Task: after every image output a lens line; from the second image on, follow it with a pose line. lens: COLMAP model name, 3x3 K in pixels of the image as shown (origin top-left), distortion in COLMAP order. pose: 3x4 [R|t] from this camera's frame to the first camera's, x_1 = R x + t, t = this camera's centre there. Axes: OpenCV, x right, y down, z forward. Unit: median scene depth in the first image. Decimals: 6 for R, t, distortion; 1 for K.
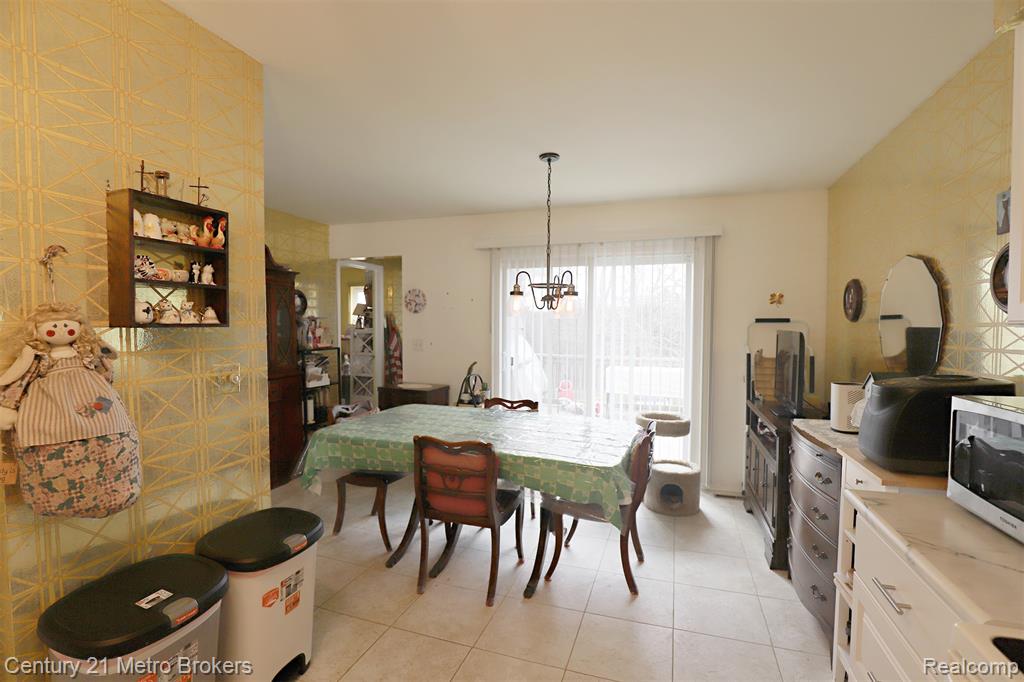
lens RADIAL K [[472.1, 0, 512.3], [0, 472.1, 341.9], [0, 0, 1]] dist [-0.029735, 0.002742]
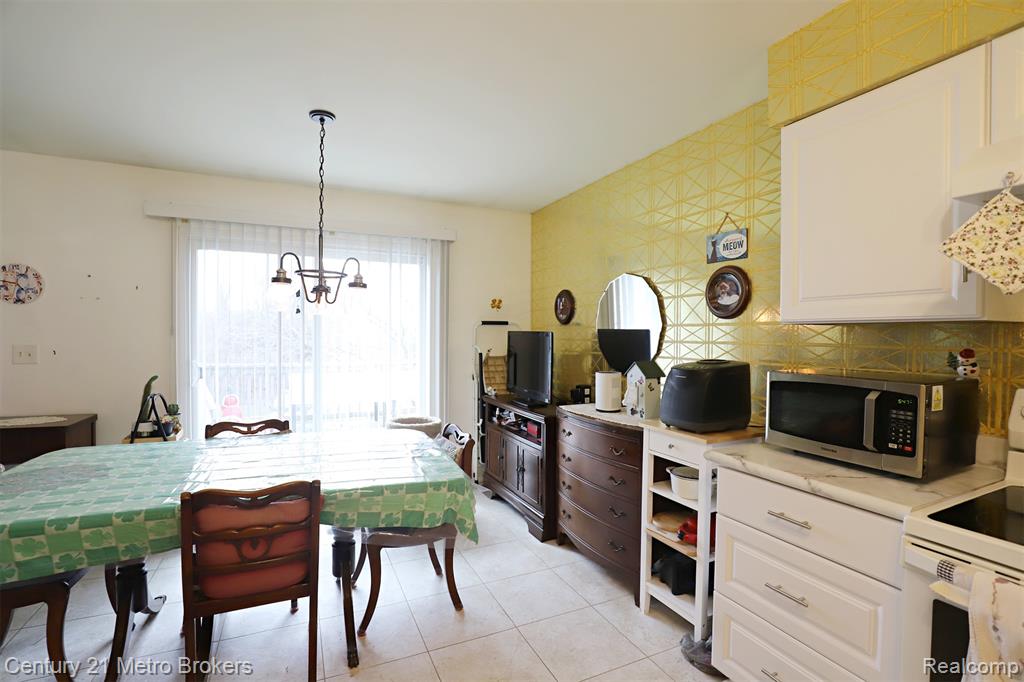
lens RADIAL K [[472.1, 0, 510.9], [0, 472.1, 343.8], [0, 0, 1]] dist [-0.029735, 0.002742]
pose [[0.723768, -0.012542, 0.689929, -0.246192], [0.018627, 0.999826, -0.001365, 0.007474], [-0.689792, 0.013840, 0.723875, 0.196306]]
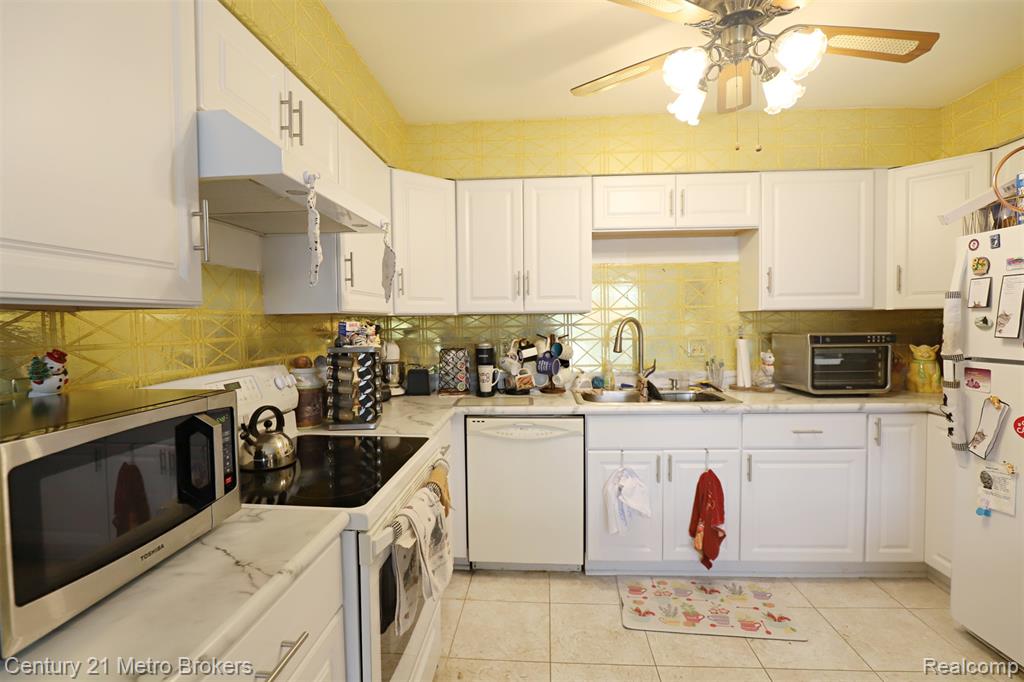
lens RADIAL K [[472.1, 0, 512.9], [0, 472.1, 339.1], [0, 0, 1]] dist [-0.029735, 0.002742]
pose [[-0.967133, 0.021035, -0.253398, 0.217341], [0.003503, 0.997580, 0.069444, -0.006915], [0.254246, 0.066274, -0.964866, 0.614252]]
